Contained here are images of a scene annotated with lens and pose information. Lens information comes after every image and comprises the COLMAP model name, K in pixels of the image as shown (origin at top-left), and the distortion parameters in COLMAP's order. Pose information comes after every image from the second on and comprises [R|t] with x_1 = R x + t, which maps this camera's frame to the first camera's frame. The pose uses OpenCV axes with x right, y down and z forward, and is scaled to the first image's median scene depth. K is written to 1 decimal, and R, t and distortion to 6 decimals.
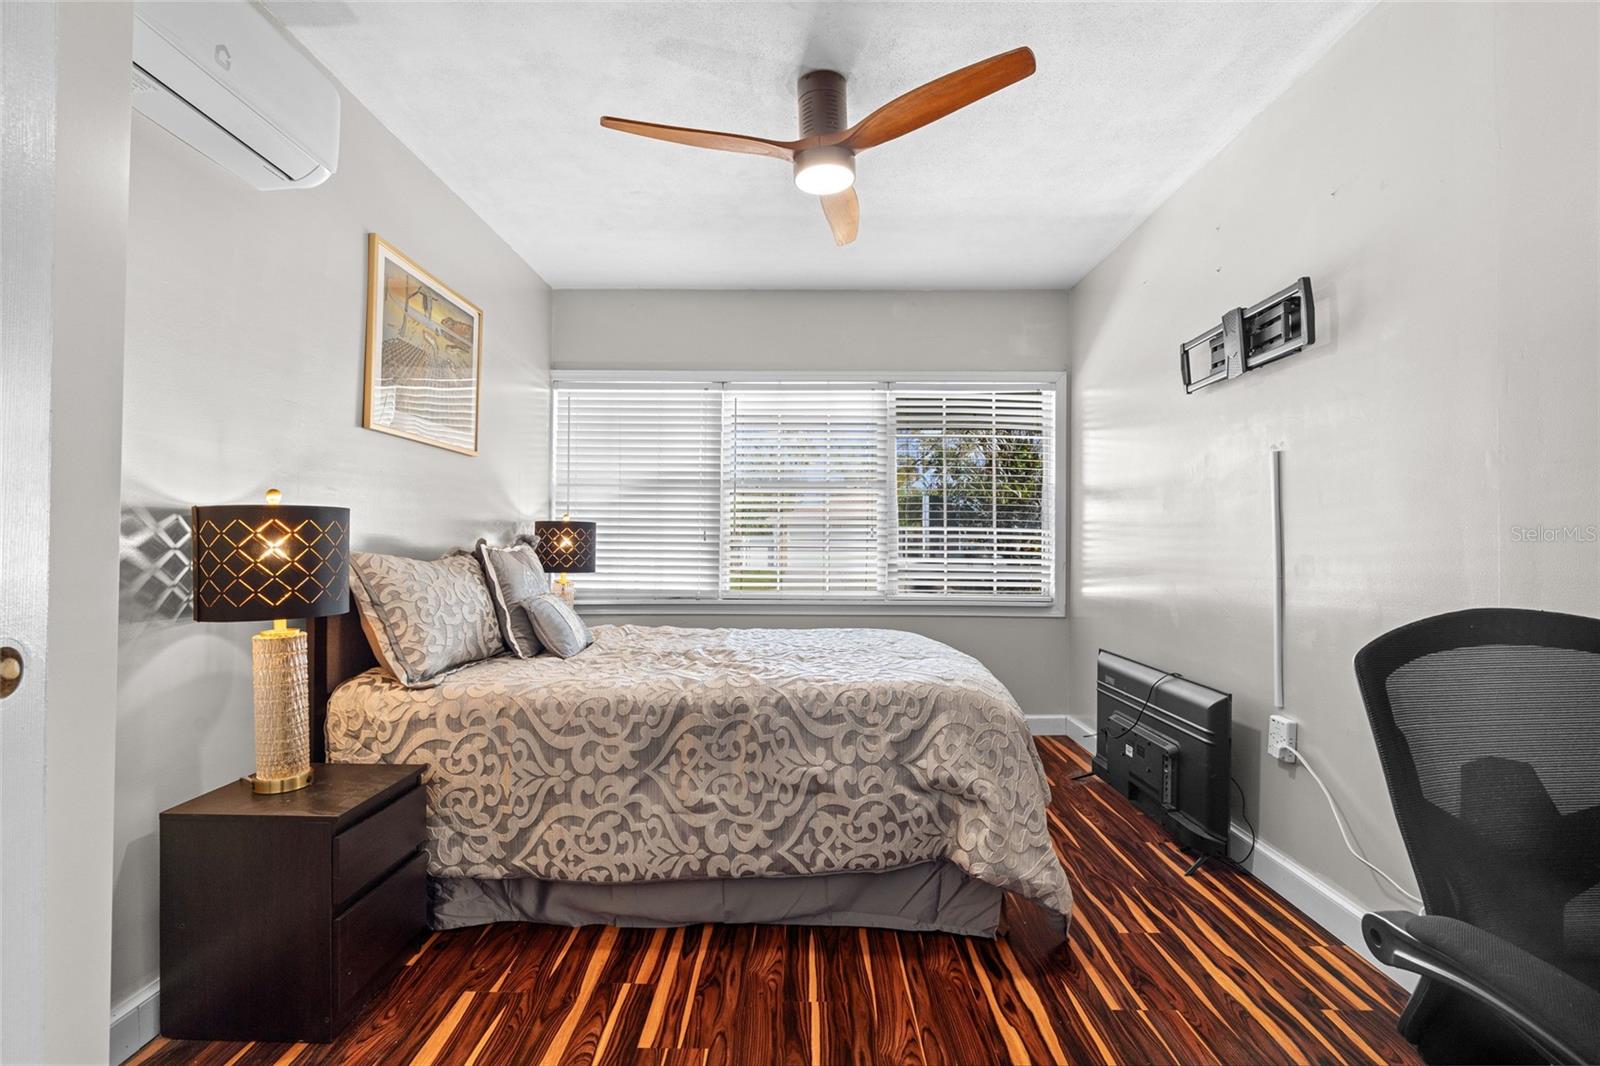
lens RADIAL K [[729.2, 0, 801.7], [0, 729.2, 537.4], [0, 0, 1]] dist [0.003167, 0.000658]
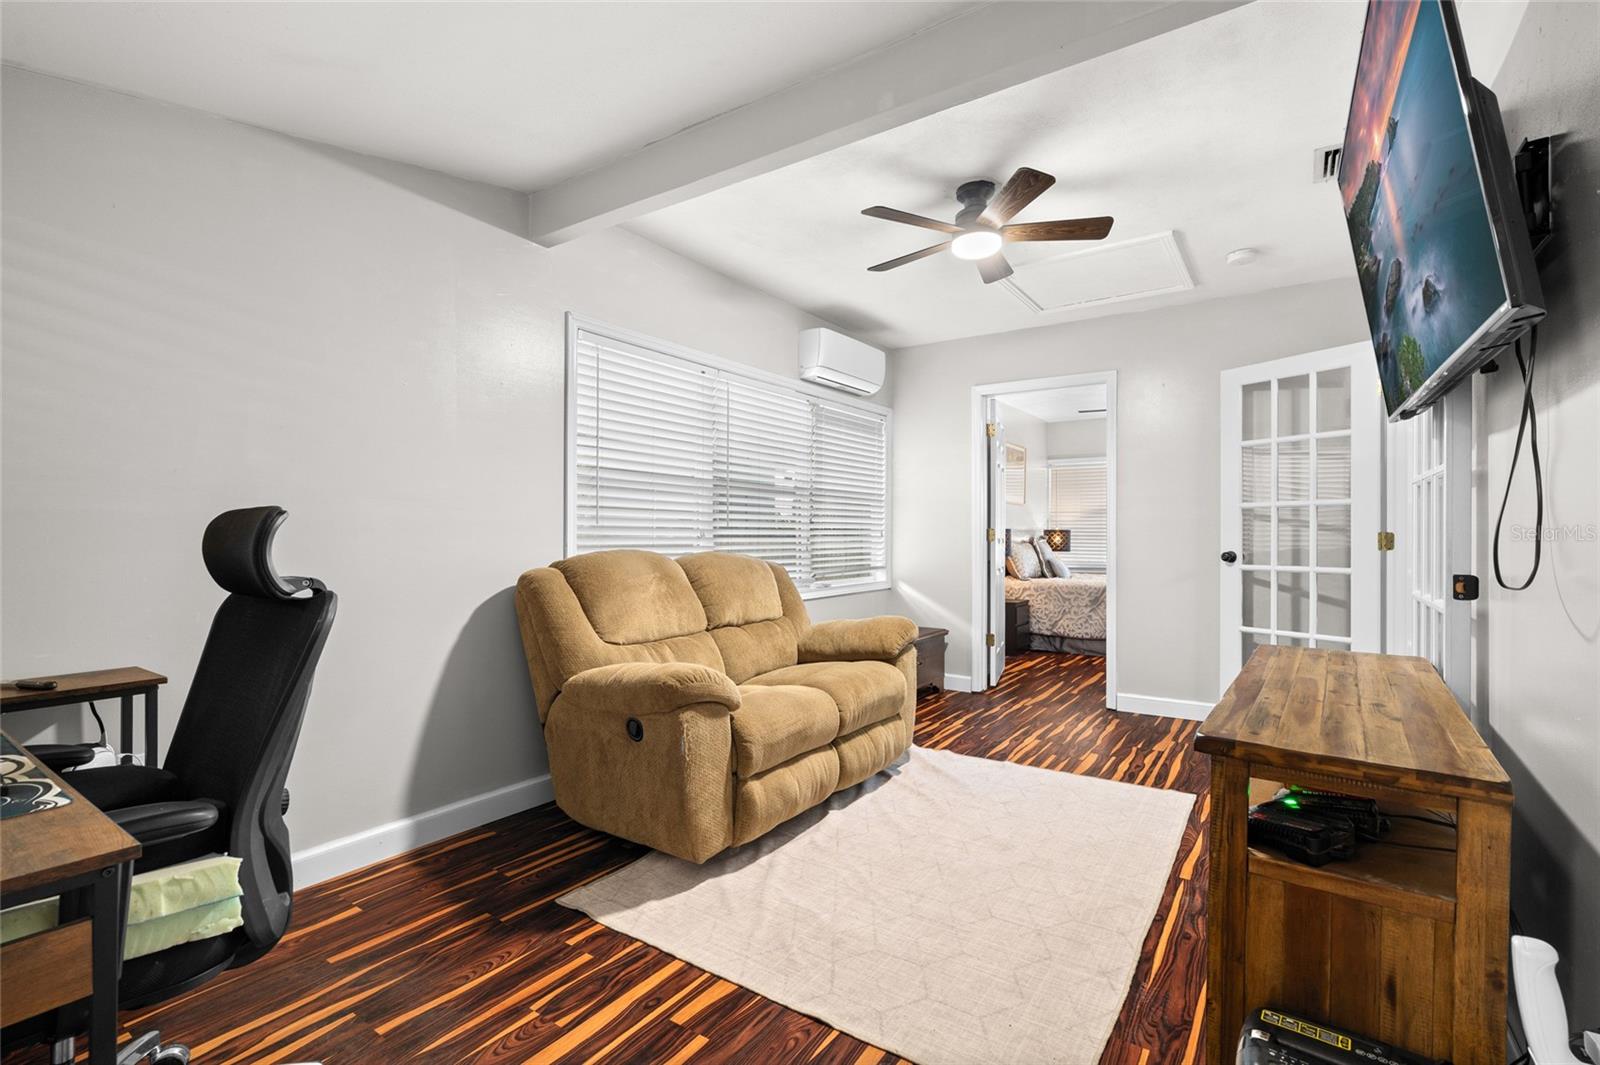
lens RADIAL K [[729.2, 0, 801.7], [0, 729.2, 536.9], [0, 0, 1]] dist [0.003167, 0.000658]
pose [[0.827326, -0.004191, -0.561706, 0.548418], [0.004613, 0.999989, -0.000666, -0.002190], [0.561703, -0.002040, 0.827337, -2.467943]]
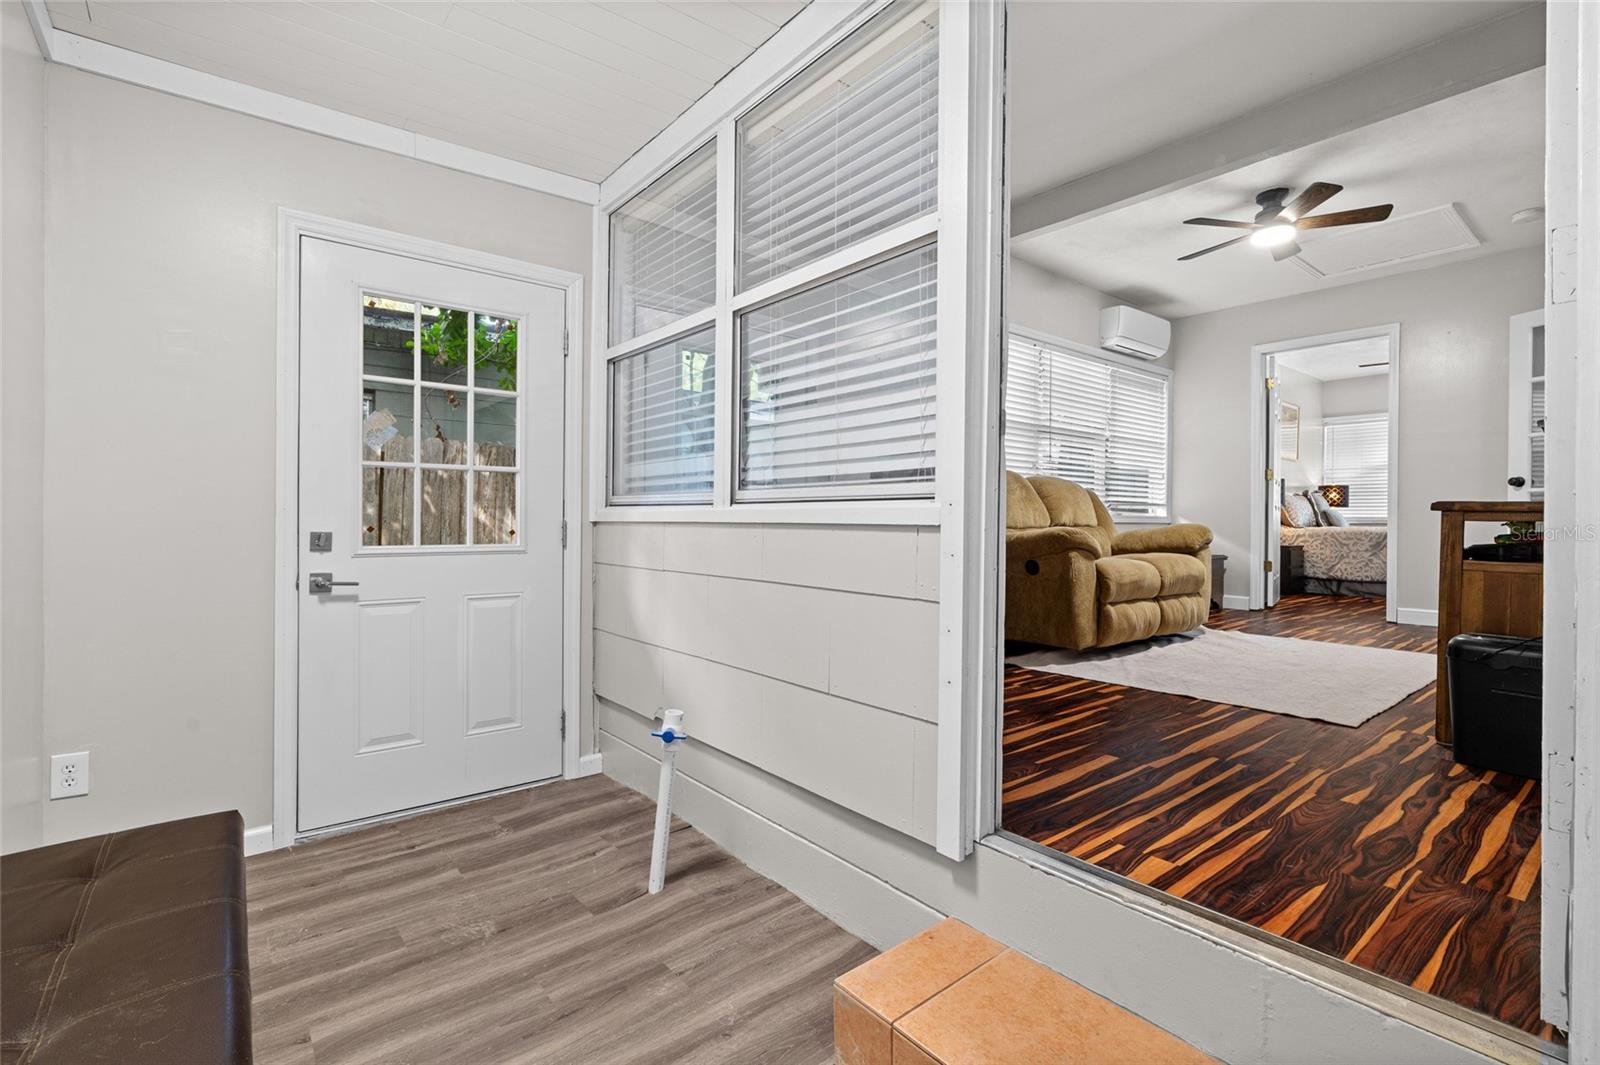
lens RADIAL K [[729.1, 0, 803.4], [0, 729.1, 527.9], [0, 0, 1]] dist [-0.001437, 0.000545]
pose [[0.634594, 0.003001, -0.772840, 0.736832], [-0.000710, 0.999994, 0.003300, 0.196909], [0.772845, -0.001546, 0.634592, -3.283942]]
